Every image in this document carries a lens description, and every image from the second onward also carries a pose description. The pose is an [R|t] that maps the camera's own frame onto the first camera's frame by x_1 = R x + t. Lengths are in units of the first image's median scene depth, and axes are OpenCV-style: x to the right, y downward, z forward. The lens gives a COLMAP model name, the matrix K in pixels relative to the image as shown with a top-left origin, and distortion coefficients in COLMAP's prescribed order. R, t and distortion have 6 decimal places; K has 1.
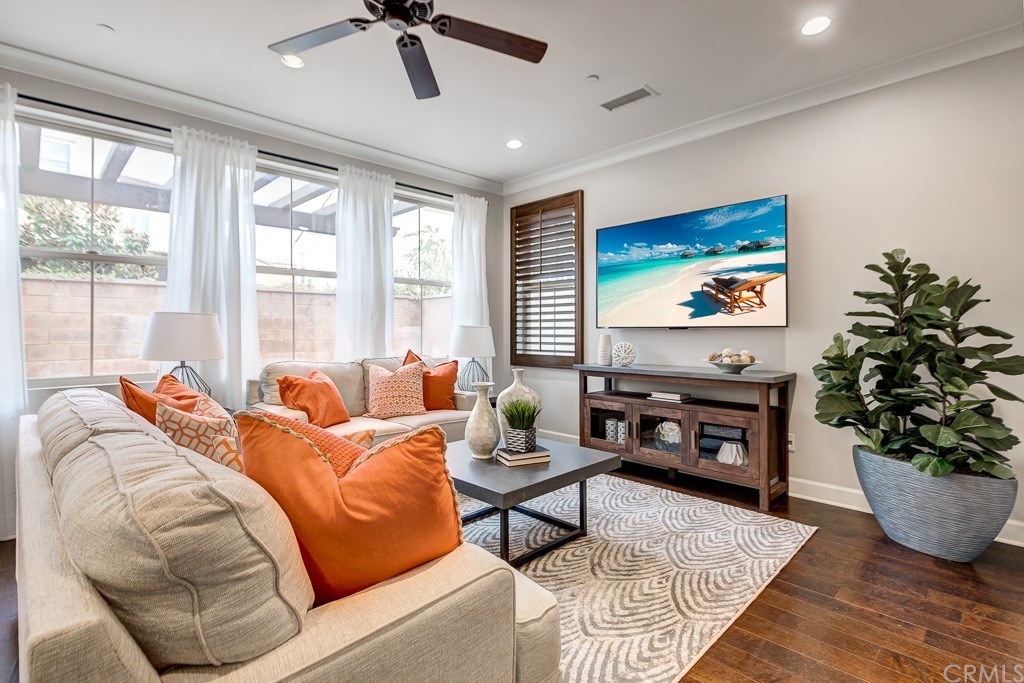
lens RADIAL K [[500.5, 0, 519.4], [0, 500.5, 328.5], [0, 0, 1]] dist [0.000657, -0.001250]
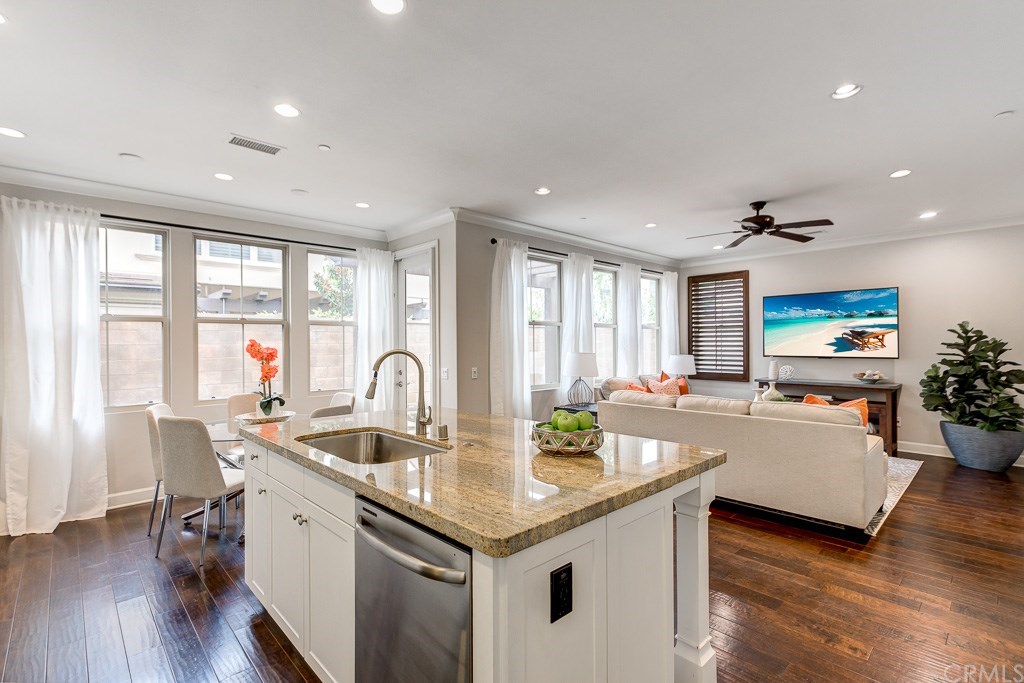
lens RADIAL K [[484.3, 0, 501.0], [0, 484.3, 341.9], [0, 0, 1]] dist [-0.004605, -0.006939]
pose [[0.999793, -0.001327, -0.020317, -0.862768], [0.001376, 0.999996, 0.002403, -0.069650], [0.020314, -0.002430, 0.999791, -0.774834]]
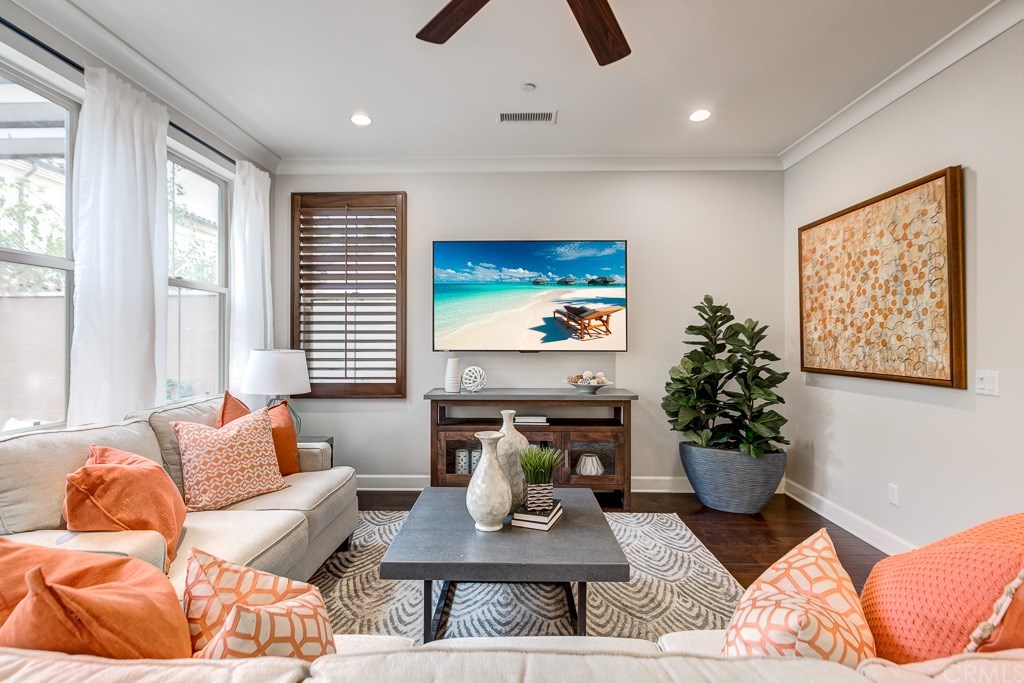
lens RADIAL K [[497.6, 0, 508.9], [0, 497.6, 339.9], [0, 0, 1]] dist [0.001773, -0.002139]
pose [[0.706949, 0.003042, 0.707258, -0.485802], [-0.007097, 0.999971, 0.002793, -0.031485], [-0.707229, -0.006994, 0.706950, 0.345863]]
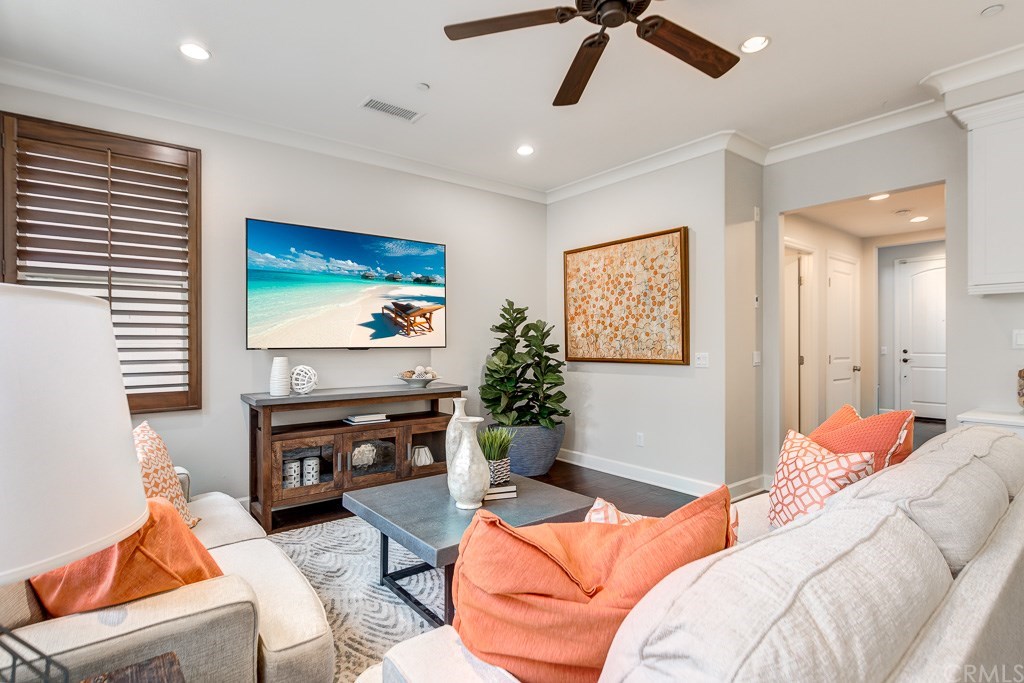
lens RADIAL K [[497.6, 0, 525.9], [0, 497.6, 344.9], [0, 0, 1]] dist [0.001773, -0.002139]
pose [[0.096337, -0.002231, 0.995346, -0.701246], [-0.002631, 0.999993, 0.002496, -0.012985], [-0.995345, -0.002860, 0.096330, 0.645317]]
